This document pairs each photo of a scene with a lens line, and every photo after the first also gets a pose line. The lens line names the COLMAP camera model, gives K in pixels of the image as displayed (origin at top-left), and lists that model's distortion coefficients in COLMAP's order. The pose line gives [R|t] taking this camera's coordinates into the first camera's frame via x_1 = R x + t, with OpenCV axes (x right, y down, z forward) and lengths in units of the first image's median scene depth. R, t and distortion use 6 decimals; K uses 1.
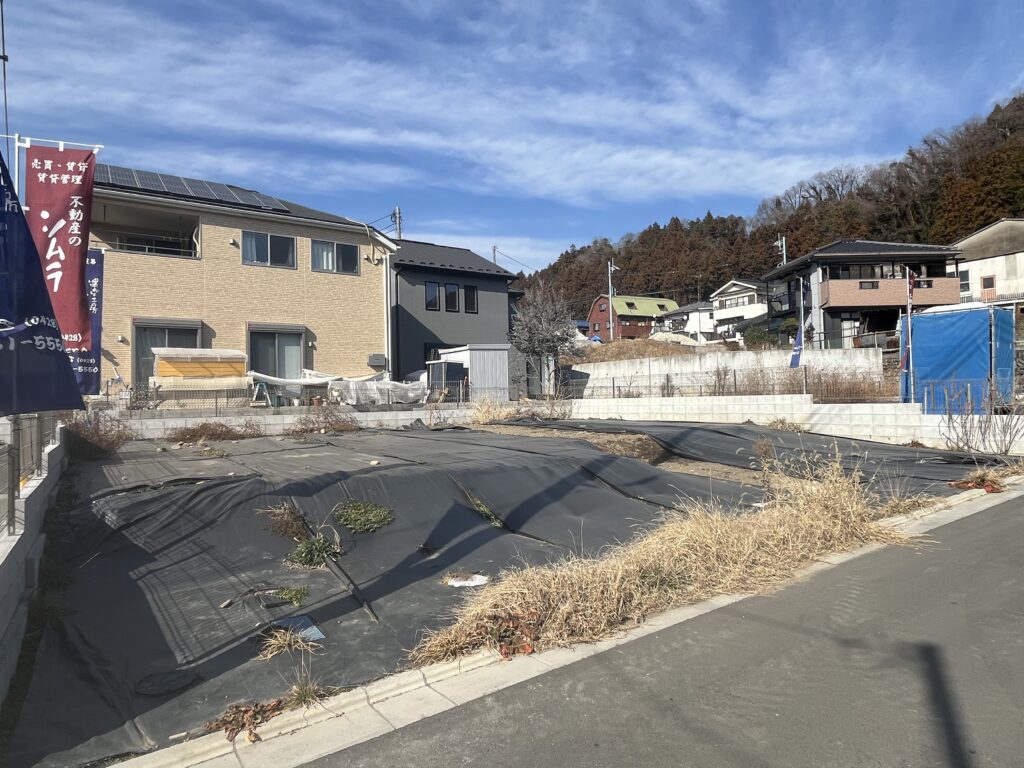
lens RADIAL K [[639.7, 0, 515.6], [0, 639.7, 387.8], [0, 0, 1]] dist [0.000689, 0.003479]
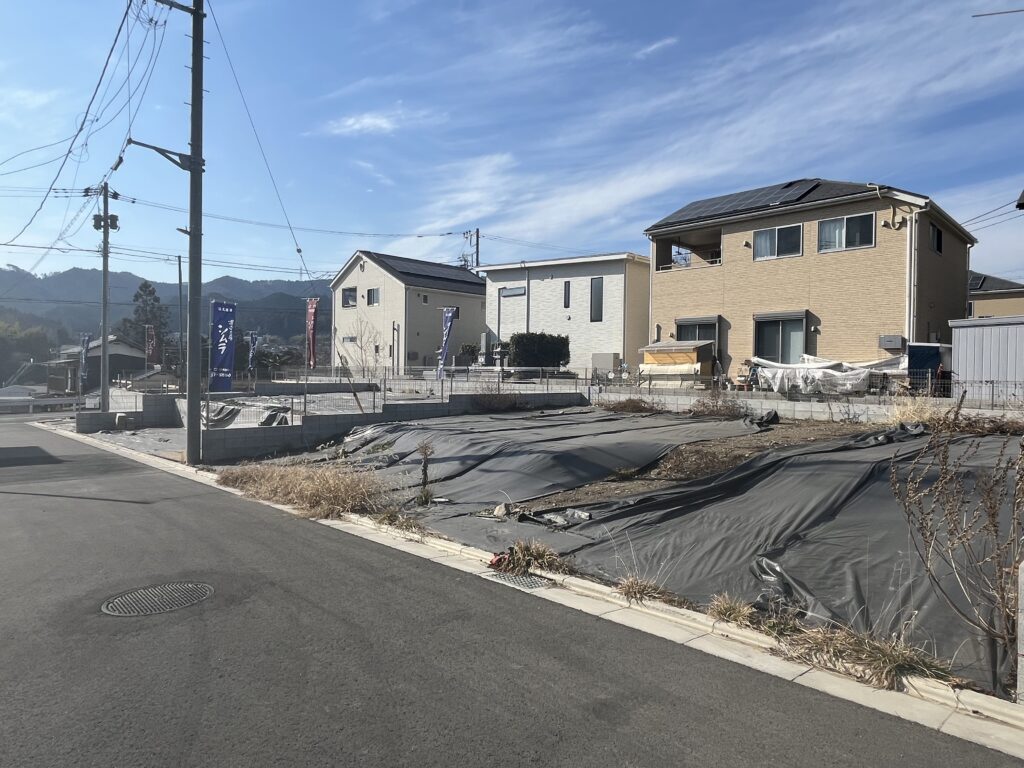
lens RADIAL K [[639.7, 0, 501.1], [0, 639.7, 383.9], [0, 0, 1]] dist [0.000689, 0.003479]
pose [[0.163226, 0.037813, -0.985864, 0.613352], [0.000711, 0.999260, 0.038444, -0.022540], [0.986588, -0.006976, 0.163079, 0.385312]]
